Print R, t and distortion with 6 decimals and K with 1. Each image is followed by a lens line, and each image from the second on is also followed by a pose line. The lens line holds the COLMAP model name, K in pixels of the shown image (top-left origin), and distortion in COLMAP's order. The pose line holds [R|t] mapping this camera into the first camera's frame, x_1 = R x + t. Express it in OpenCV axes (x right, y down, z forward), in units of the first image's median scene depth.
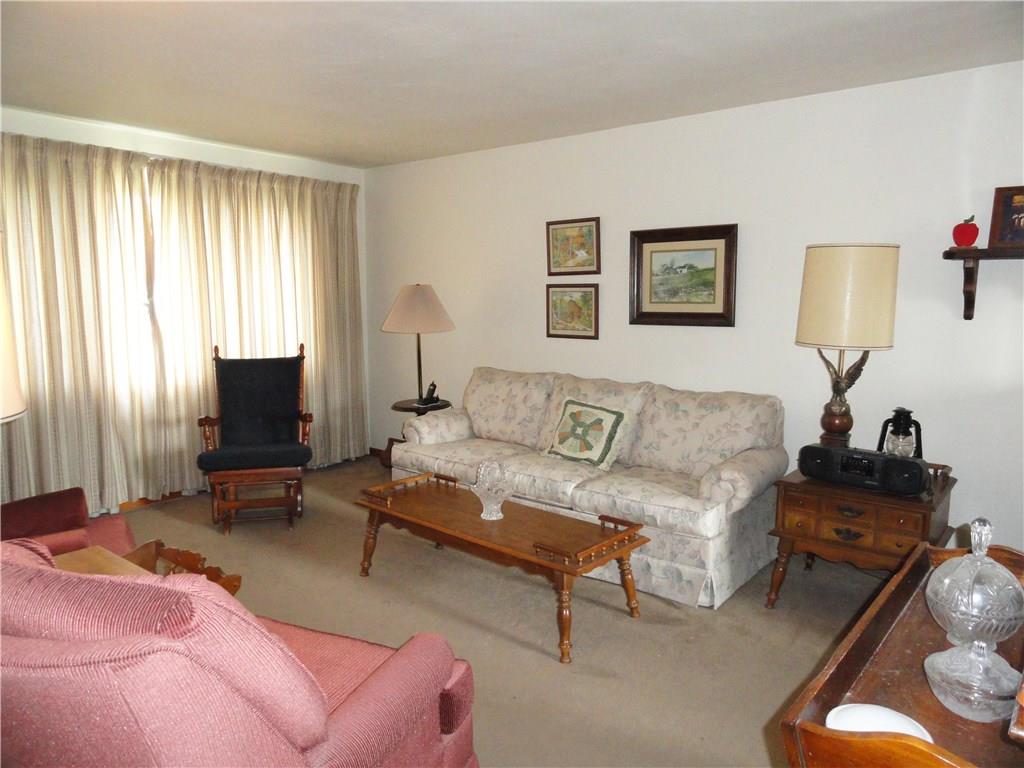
lens RADIAL K [[711.0, 0, 508.7], [0, 711.0, 382.9], [0, 0, 1]] dist [-0.031829, 0.009589]
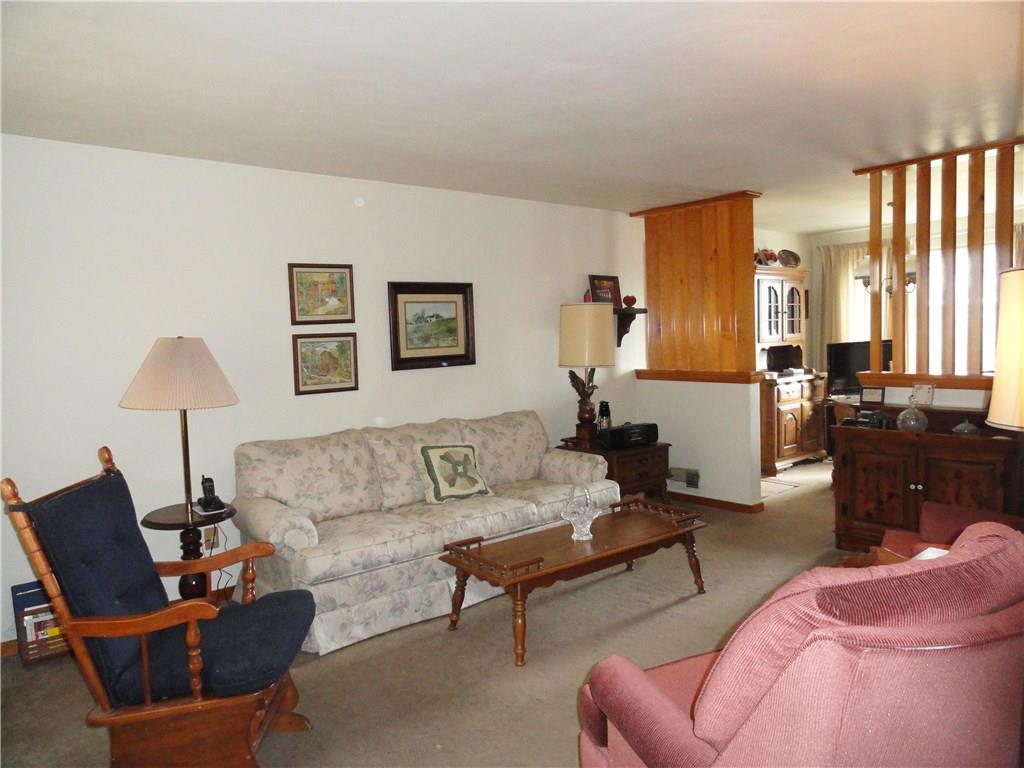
lens RADIAL K [[711.0, 0, 508.8], [0, 711.0, 382.6], [0, 0, 1]] dist [-0.031829, 0.009589]
pose [[0.179243, -0.074444, 0.980984, -0.831203], [0.157297, 0.986474, 0.046120, -0.087883], [-0.971149, 0.146039, 0.188528, 0.652372]]
